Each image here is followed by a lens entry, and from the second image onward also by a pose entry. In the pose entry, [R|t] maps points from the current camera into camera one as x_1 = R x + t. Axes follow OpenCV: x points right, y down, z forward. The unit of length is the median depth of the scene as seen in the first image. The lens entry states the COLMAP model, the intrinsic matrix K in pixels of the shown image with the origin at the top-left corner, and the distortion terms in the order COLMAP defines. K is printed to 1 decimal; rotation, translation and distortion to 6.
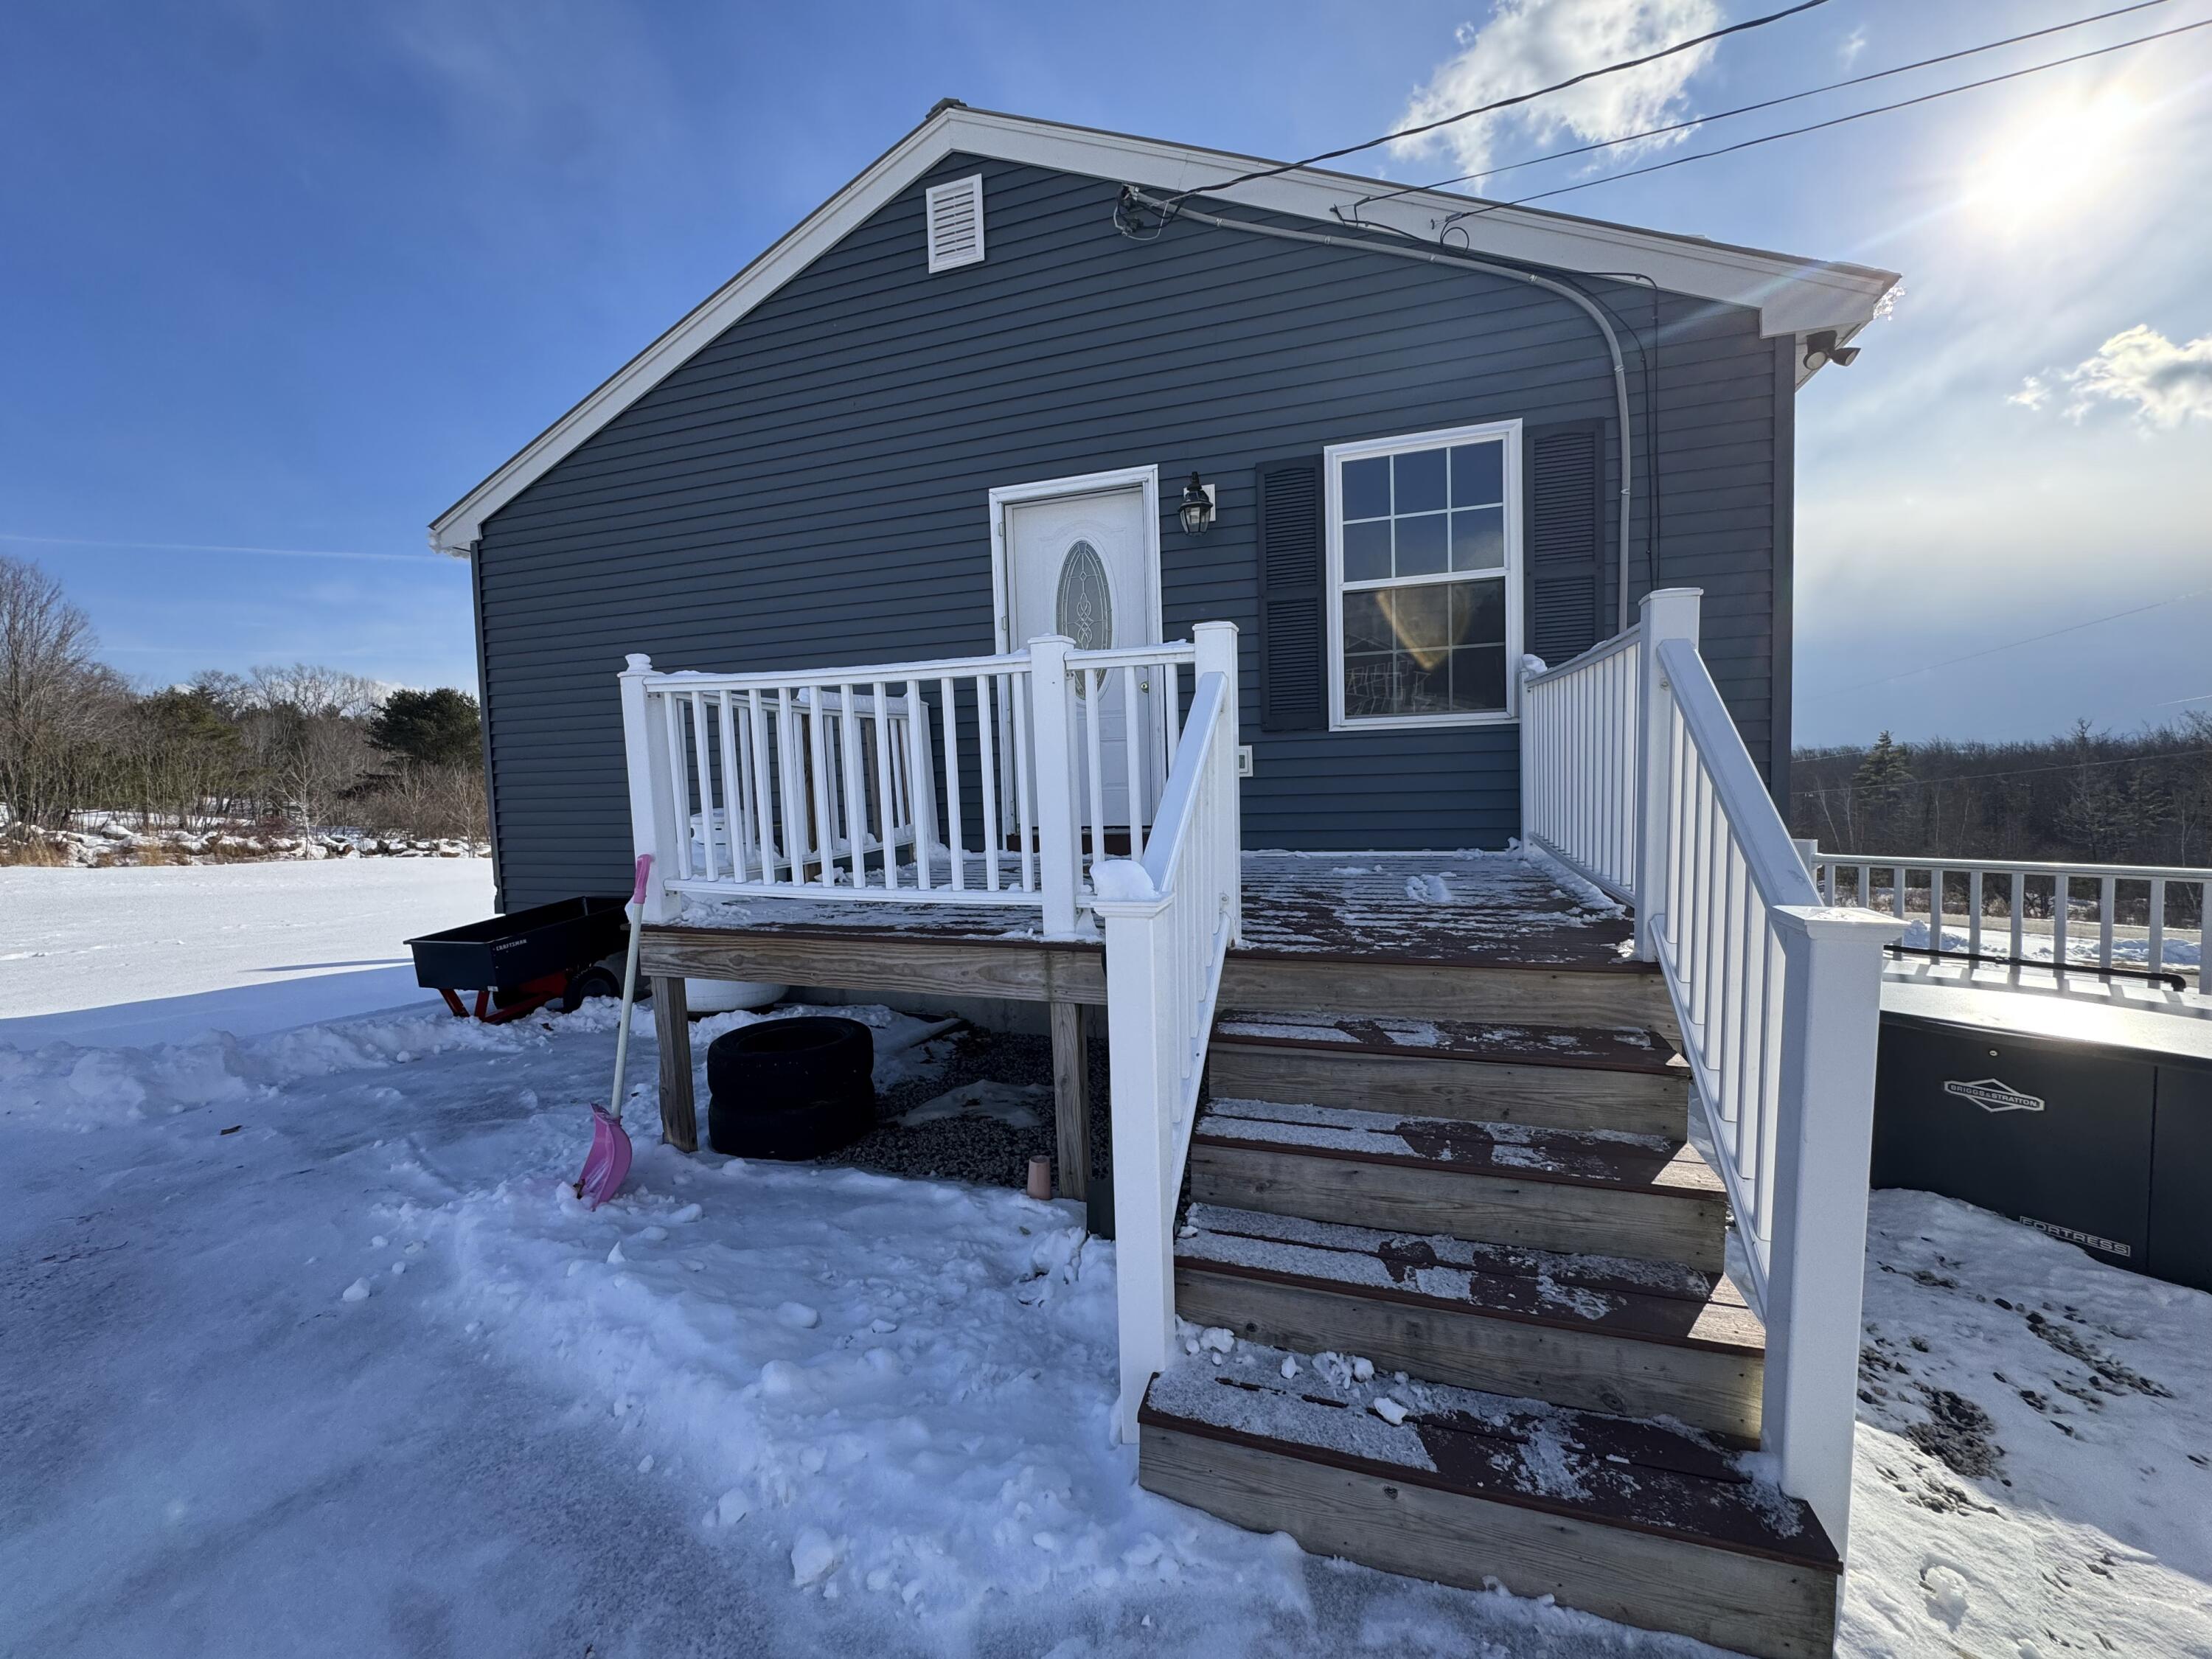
lens RADIAL K [[885.8, 0, 1116.4], [0, 885.8, 826.7], [0, 0, 1]] dist [-0.006198, 0.000632]
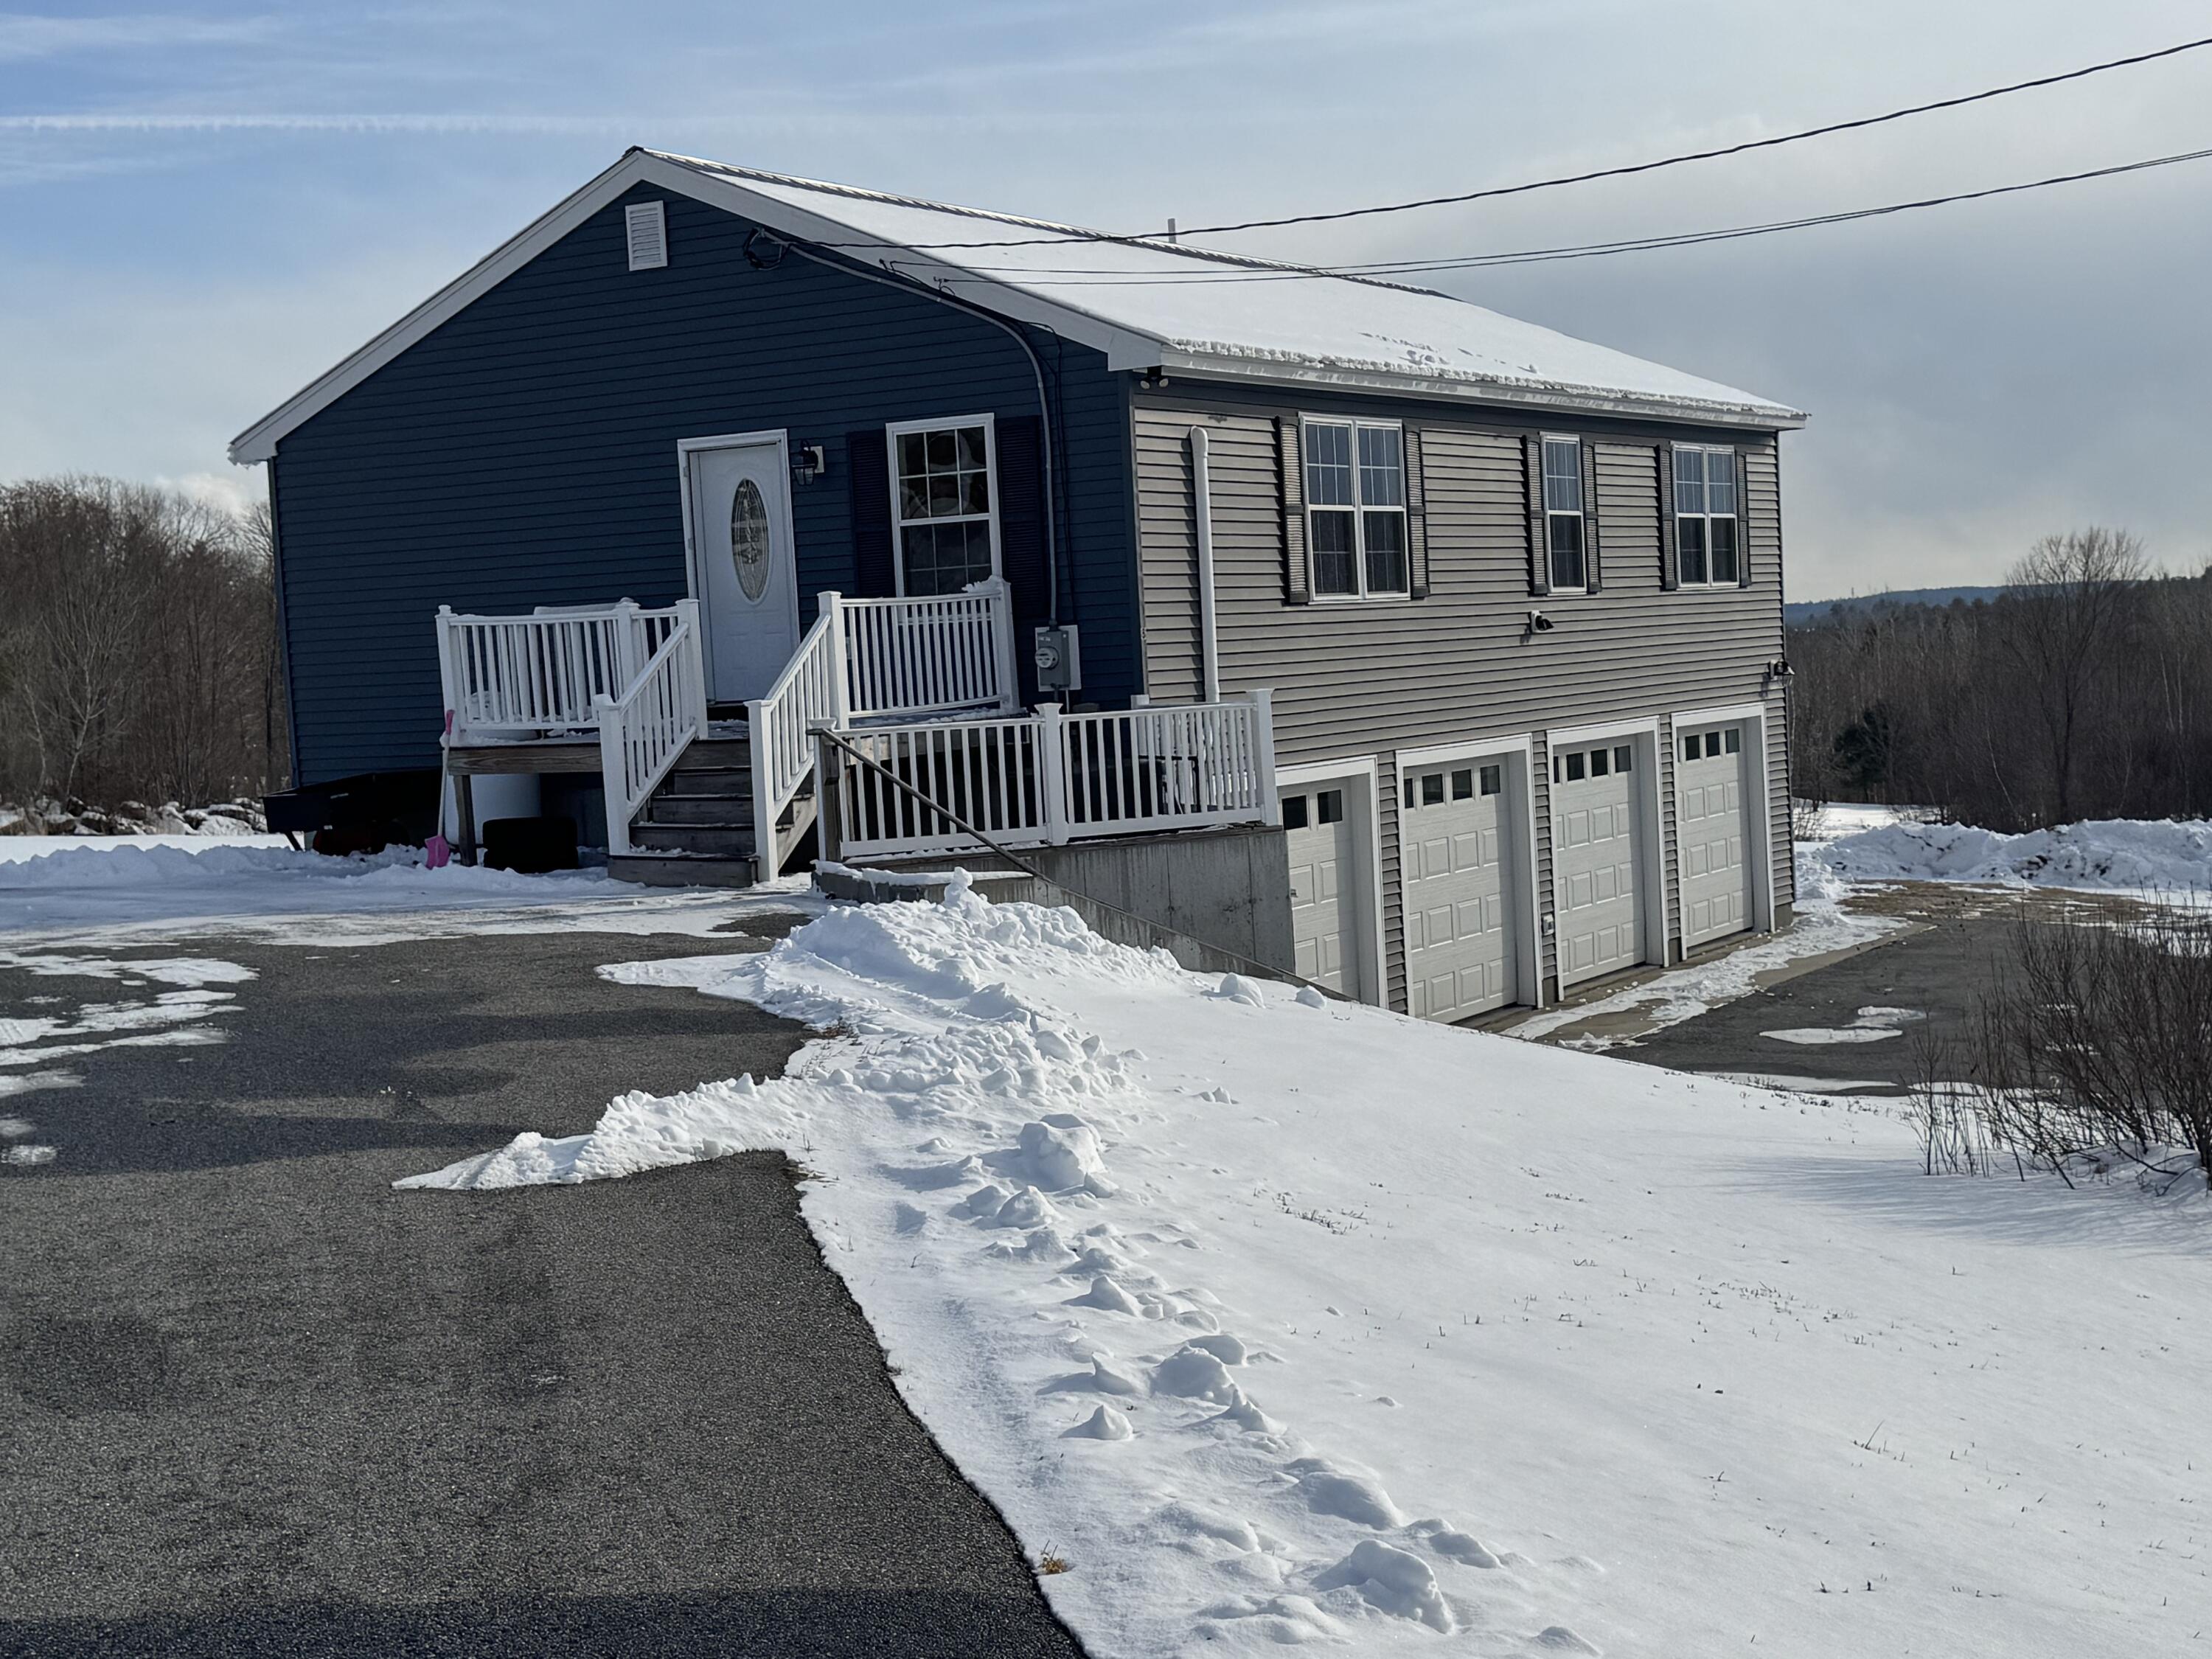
lens RADIAL K [[3089.8, 0, 1104.2], [0, 3089.8, 837.2], [0, 0, 1]] dist [0.196522, 0.000000]
pose [[0.975375, -0.009964, -0.220328, 1.439266], [0.012600, 0.999865, 0.010559, 0.156172], [0.220193, -0.013075, 0.975369, -3.256222]]
